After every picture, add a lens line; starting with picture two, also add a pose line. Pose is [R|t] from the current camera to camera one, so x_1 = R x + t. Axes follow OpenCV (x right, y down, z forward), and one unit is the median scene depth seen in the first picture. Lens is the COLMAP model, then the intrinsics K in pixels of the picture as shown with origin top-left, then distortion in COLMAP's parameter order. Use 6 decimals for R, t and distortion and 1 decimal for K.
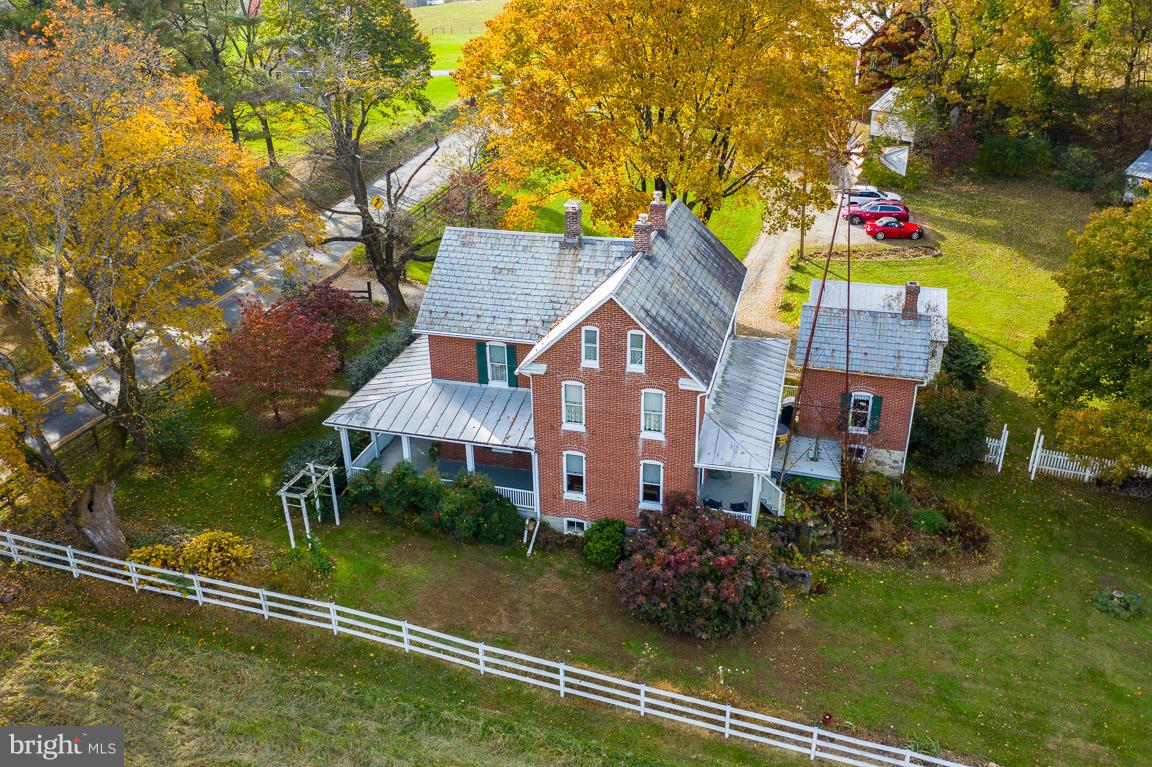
lens RADIAL K [[909.2, 0, 576.0], [0, 909.2, 383.5], [0, 0, 1]] dist [-0.015508, 0.001895]
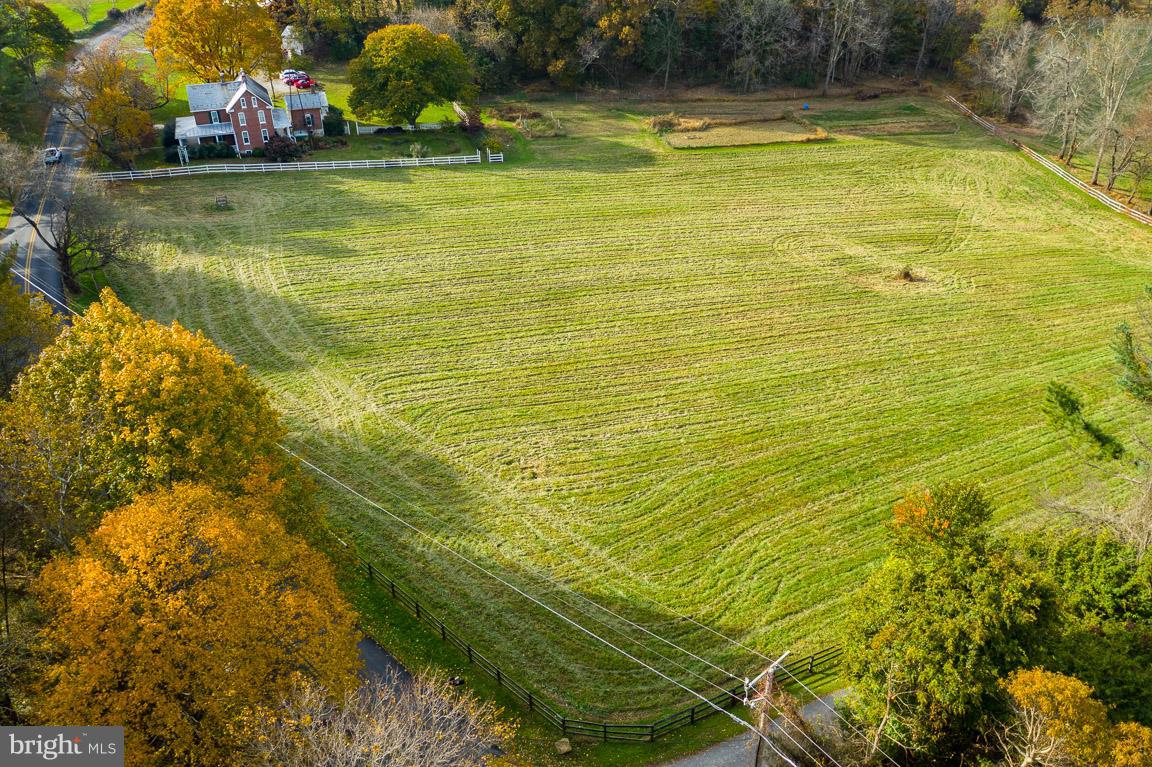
lens RADIAL K [[909.2, 0, 576.0], [0, 909.2, 383.5], [0, 0, 1]] dist [-0.015508, 0.001895]
pose [[0.812391, -0.294184, 0.503465, -1.158482], [0.252038, 0.955742, 0.151769, 0.900037], [-0.525830, 0.003597, 0.850582, -3.219592]]
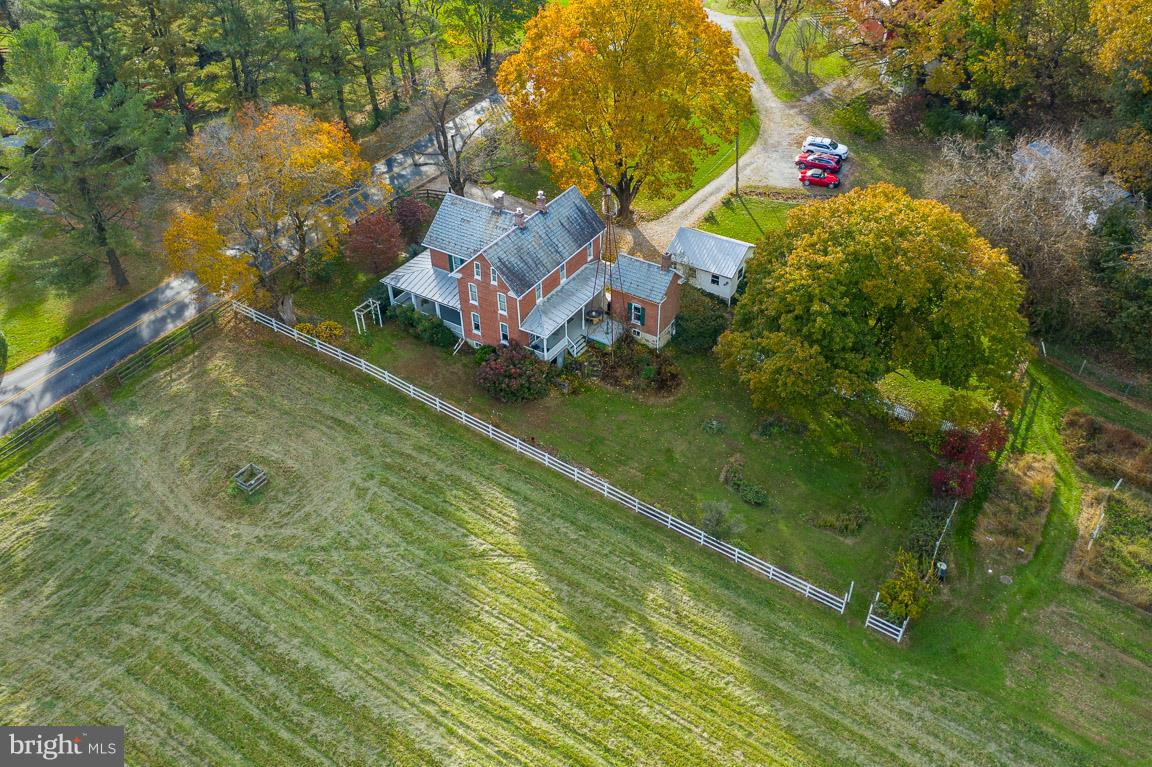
lens RADIAL K [[909.2, 0, 576.0], [0, 909.2, 383.5], [0, 0, 1]] dist [-0.015508, 0.001895]
pose [[0.954410, 0.181623, -0.236886, 0.763365], [-0.122918, 0.962313, 0.242581, -0.317693], [0.272016, -0.202404, 0.940766, -1.025675]]
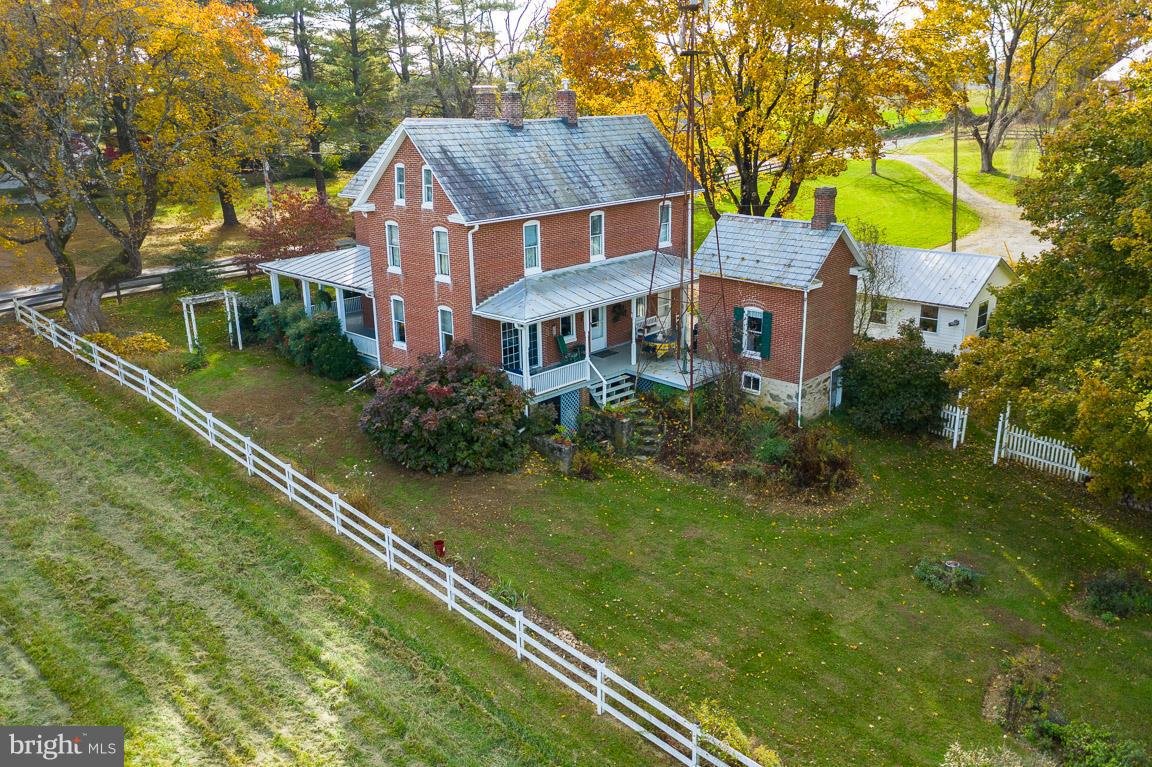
lens RADIAL K [[909.2, 0, 576.0], [0, 909.2, 383.5], [0, 0, 1]] dist [-0.015508, 0.001895]
pose [[0.880894, 0.141648, -0.451622, 0.633640], [-0.196848, 0.977374, -0.077407, 0.203487], [0.430438, 0.157088, 0.888845, 0.175548]]
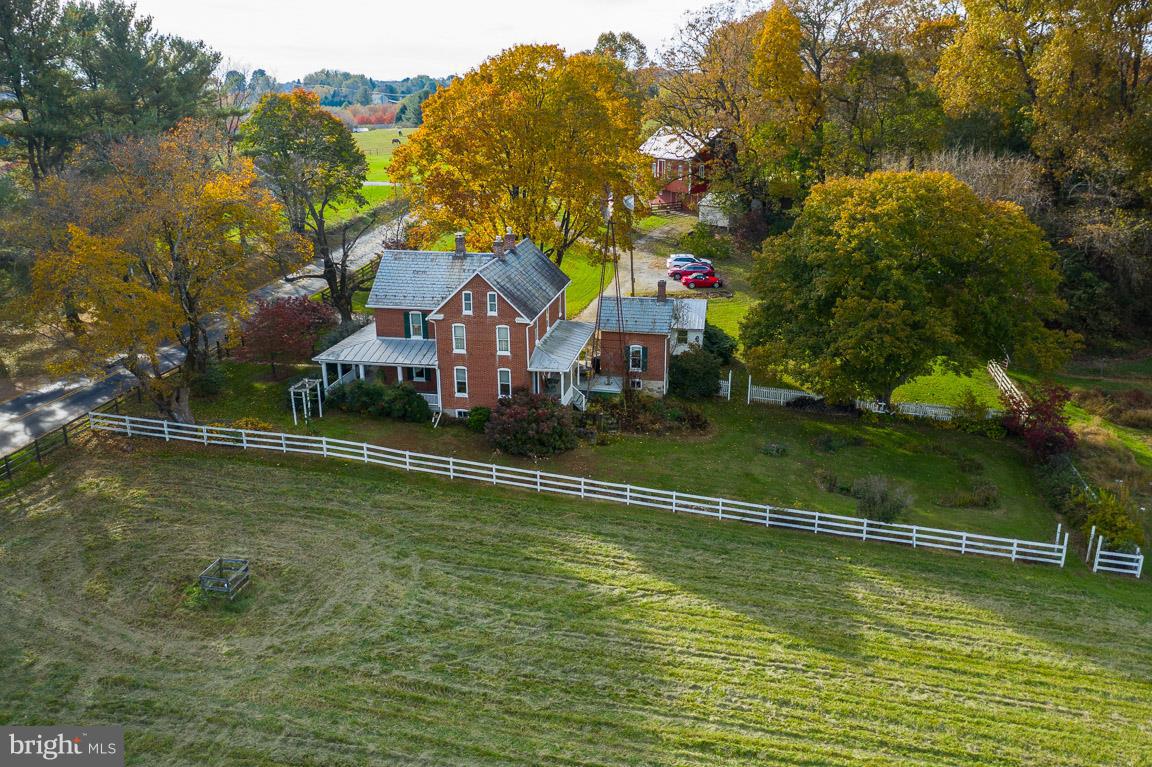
lens RADIAL K [[909.2, 0, 576.0], [0, 909.2, 383.5], [0, 0, 1]] dist [-0.015508, 0.001895]
pose [[0.996267, -0.017809, 0.084467, 0.068589], [0.028517, 0.991453, -0.127307, 0.323494], [-0.081478, 0.129240, 0.988260, -0.716970]]
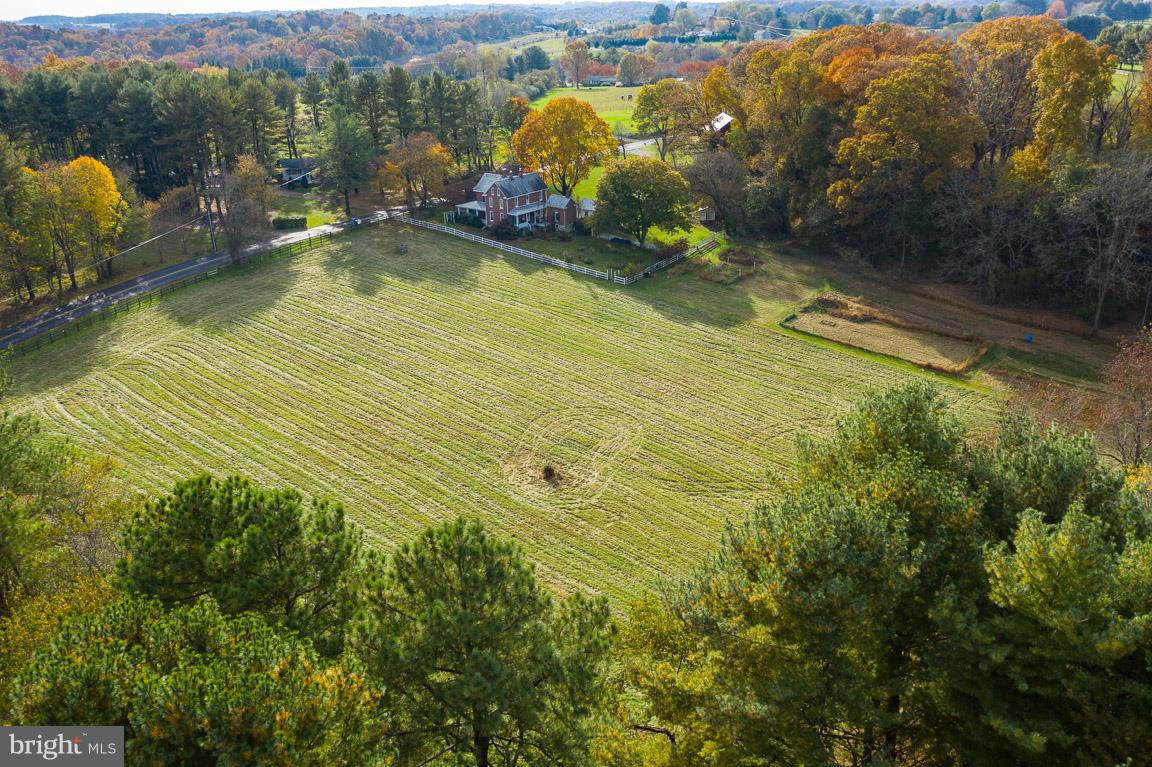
lens RADIAL K [[909.2, 0, 576.0], [0, 909.2, 383.5], [0, 0, 1]] dist [-0.015508, 0.001895]
pose [[0.922609, 0.147228, -0.356533, 2.548985], [-0.159813, 0.987129, -0.005924, 1.037133], [0.351072, 0.062445, 0.934264, -3.866312]]
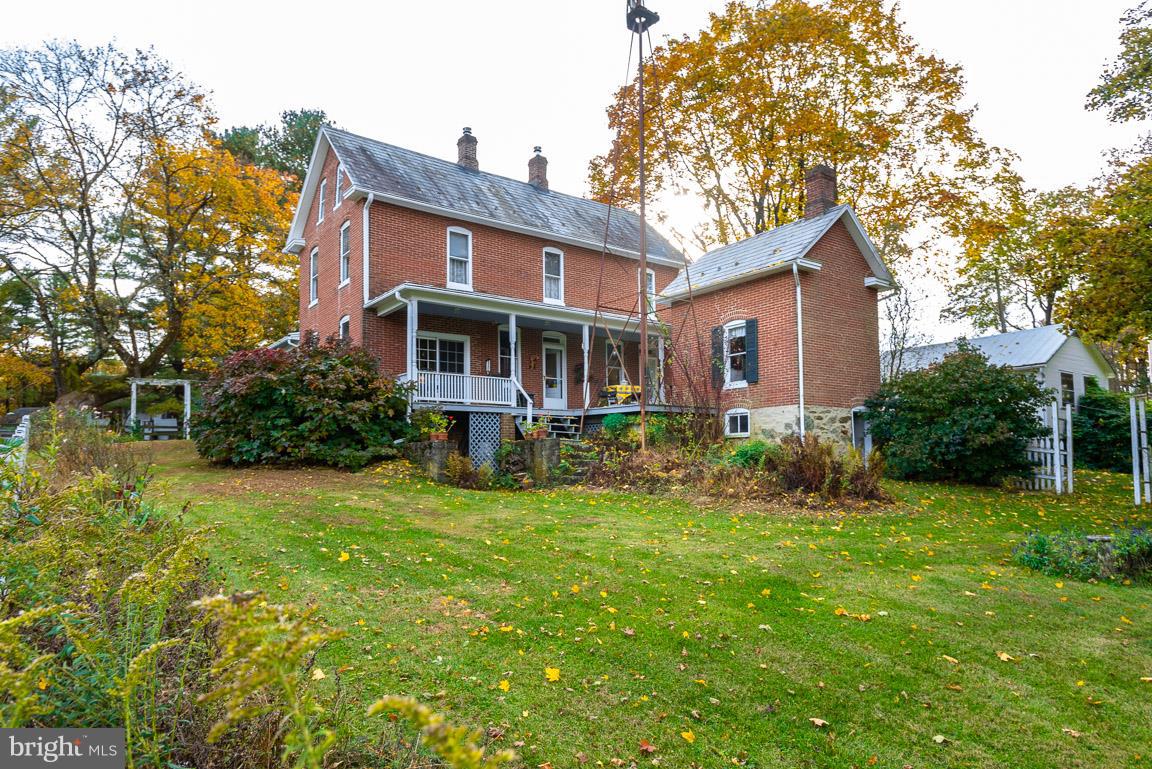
lens RADIAL K [[711.5, 0, 577.2], [0, 711.5, 421.9], [0, 0, 1]] dist [0.036748, -0.000003]
pose [[0.794961, -0.039105, -0.605399, 0.599624], [-0.254031, 0.884762, -0.390723, 0.346247], [0.550914, 0.464399, 0.693417, 0.670561]]
